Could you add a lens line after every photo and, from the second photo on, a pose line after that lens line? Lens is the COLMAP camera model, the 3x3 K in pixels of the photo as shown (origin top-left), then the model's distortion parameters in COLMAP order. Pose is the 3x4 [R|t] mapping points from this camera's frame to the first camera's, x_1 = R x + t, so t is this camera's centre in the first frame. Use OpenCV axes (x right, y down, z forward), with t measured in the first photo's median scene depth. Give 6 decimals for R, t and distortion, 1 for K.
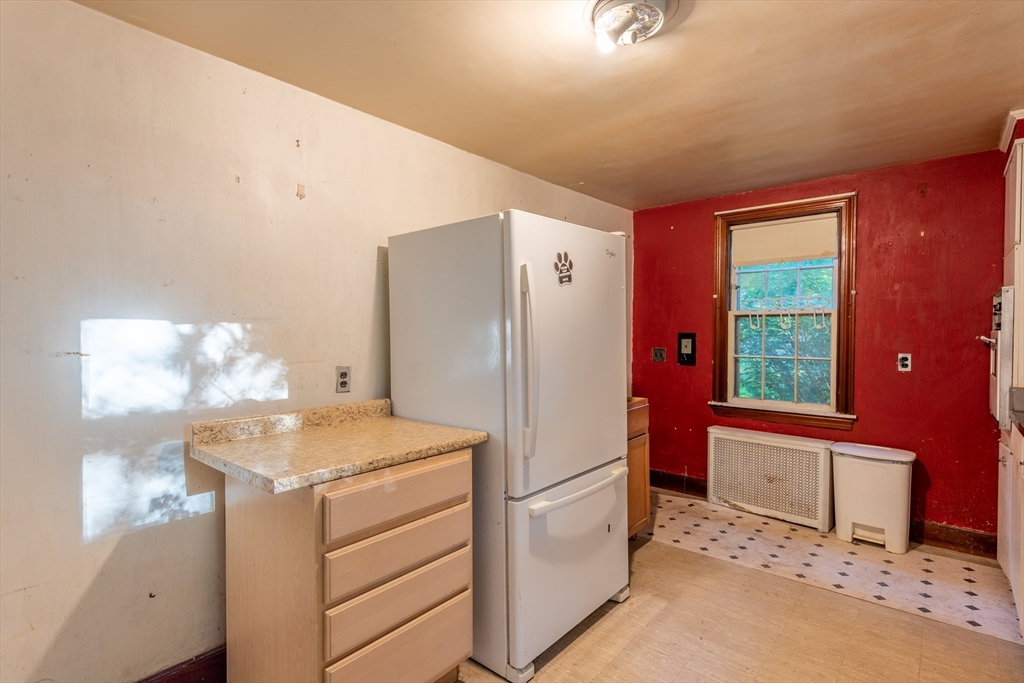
lens RADIAL K [[507.7, 0, 512.0], [0, 507.7, 341.5], [0, 0, 1]] dist [0.003739, 0.000730]
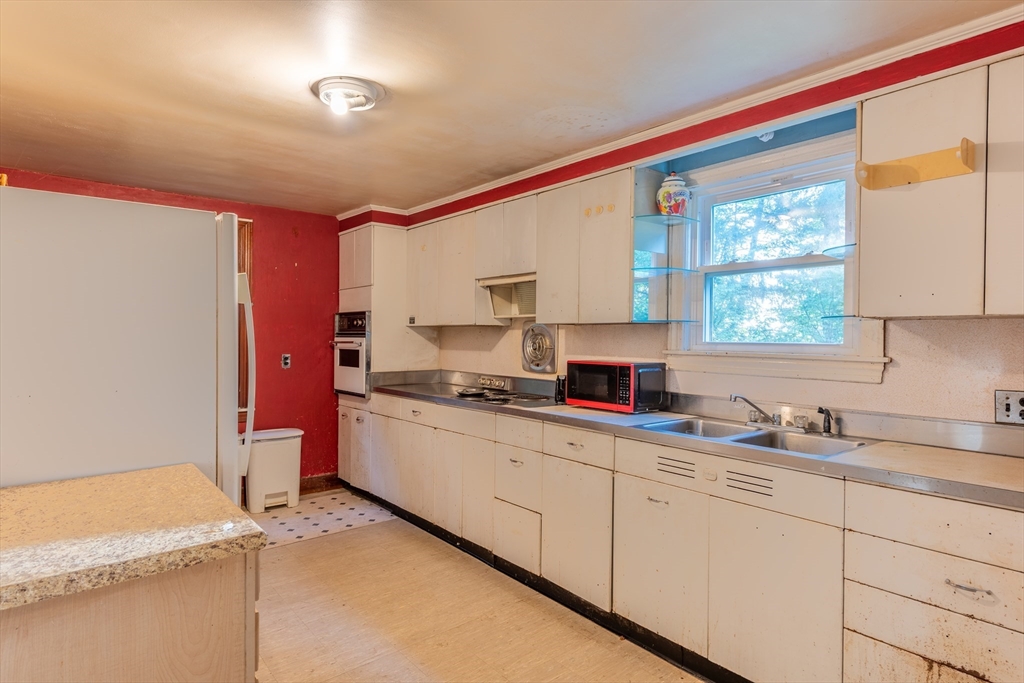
lens RADIAL K [[556.8, 0, 512.0], [0, 556.8, 341.5], [0, 0, 1]] dist [0.001030, 0.000103]
pose [[0.165607, -0.006654, 0.986169, -0.568253], [0.015528, 0.999871, 0.004139, -0.006063], [-0.986070, 0.014628, 0.165689, 0.207791]]
